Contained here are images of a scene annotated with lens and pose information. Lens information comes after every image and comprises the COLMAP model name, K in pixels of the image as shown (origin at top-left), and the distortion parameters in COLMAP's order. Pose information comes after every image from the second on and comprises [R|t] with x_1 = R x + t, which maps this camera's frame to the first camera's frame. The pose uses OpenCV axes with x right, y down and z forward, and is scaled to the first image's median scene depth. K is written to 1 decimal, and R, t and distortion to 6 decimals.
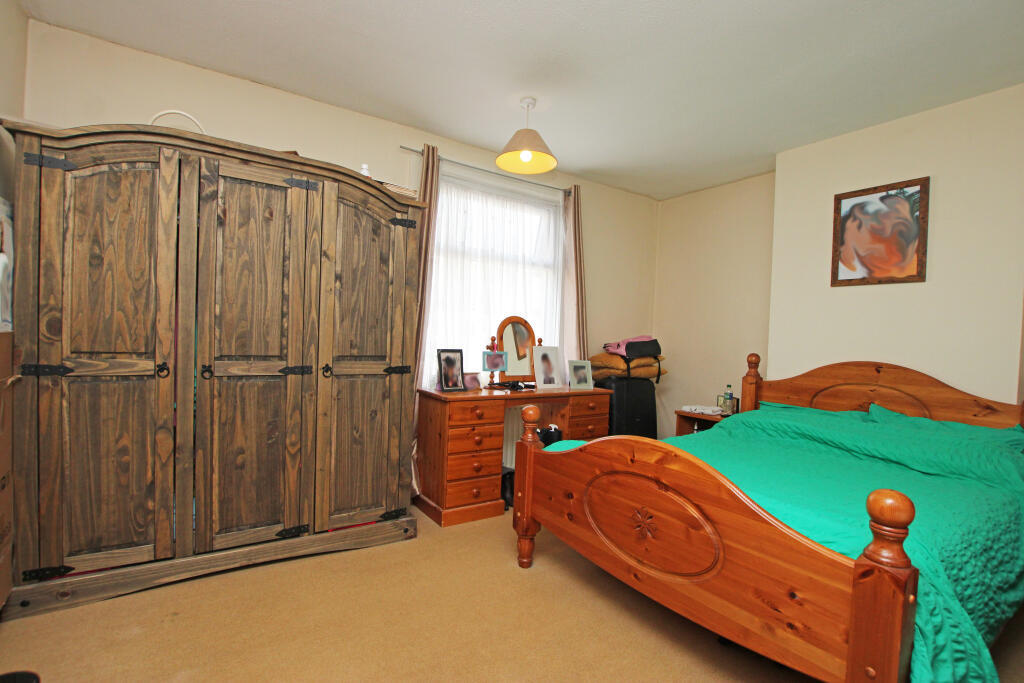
lens RADIAL K [[481.2, 0, 510.0], [0, 481.2, 346.5], [0, 0, 1]] dist [-0.002380, -0.000134]
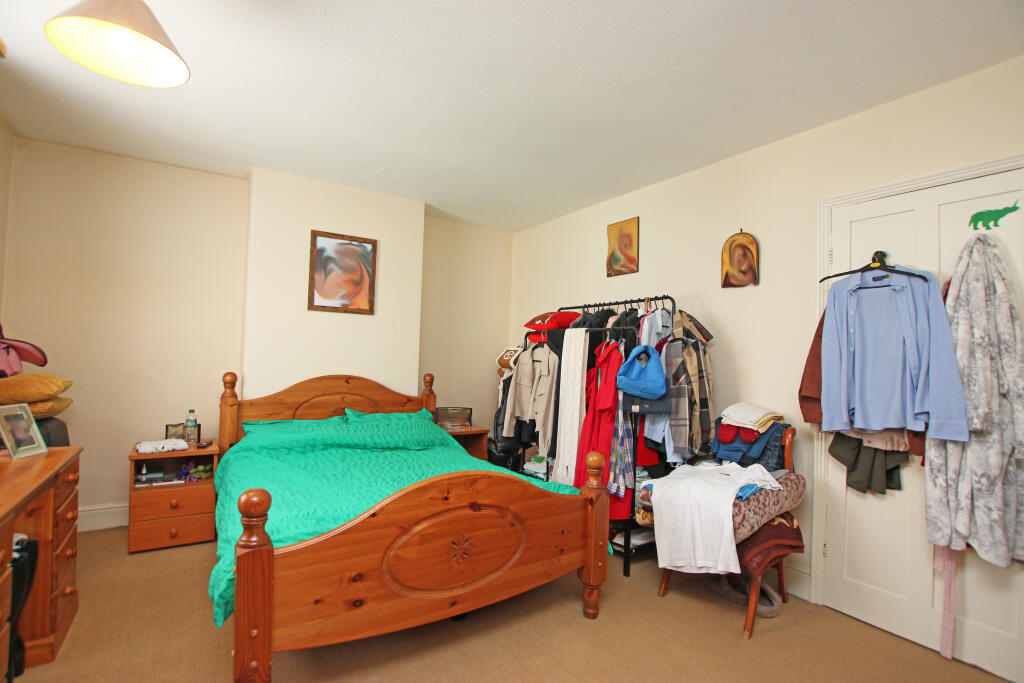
lens RADIAL K [[481.2, 0, 509.7], [0, 481.2, 341.8], [0, 0, 1]] dist [-0.002380, -0.000134]
pose [[0.034563, 0.002919, 0.999398, -0.447196], [-0.004297, 0.999987, -0.002772, -0.049129], [-0.999393, -0.004199, 0.034575, 0.489112]]
